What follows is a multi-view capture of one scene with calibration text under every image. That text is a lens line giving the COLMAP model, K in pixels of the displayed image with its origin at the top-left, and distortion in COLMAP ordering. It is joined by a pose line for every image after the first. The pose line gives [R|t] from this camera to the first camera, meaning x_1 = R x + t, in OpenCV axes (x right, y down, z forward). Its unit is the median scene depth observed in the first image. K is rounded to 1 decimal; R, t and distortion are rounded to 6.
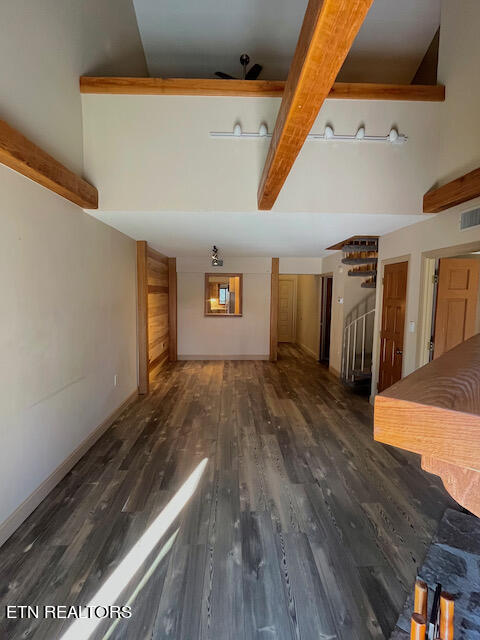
lens RADIAL K [[316.8, 0, 239.5], [0, 316.8, 319.9], [0, 0, 1]] dist [0.001838, -0.000017]
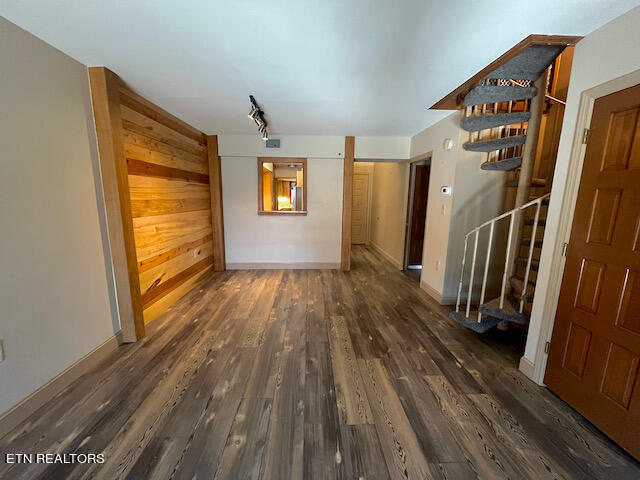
lens RADIAL K [[258.8, 0, 319.2], [0, 258.8, 241.3], [0, 0, 1]] dist [-0.002730, -0.000066]
pose [[0.999962, 0.000632, 0.008647, 0.039918], [-0.001373, 0.996303, 0.085900, -0.000117], [-0.008560, -0.085909, 0.996266, 0.414502]]
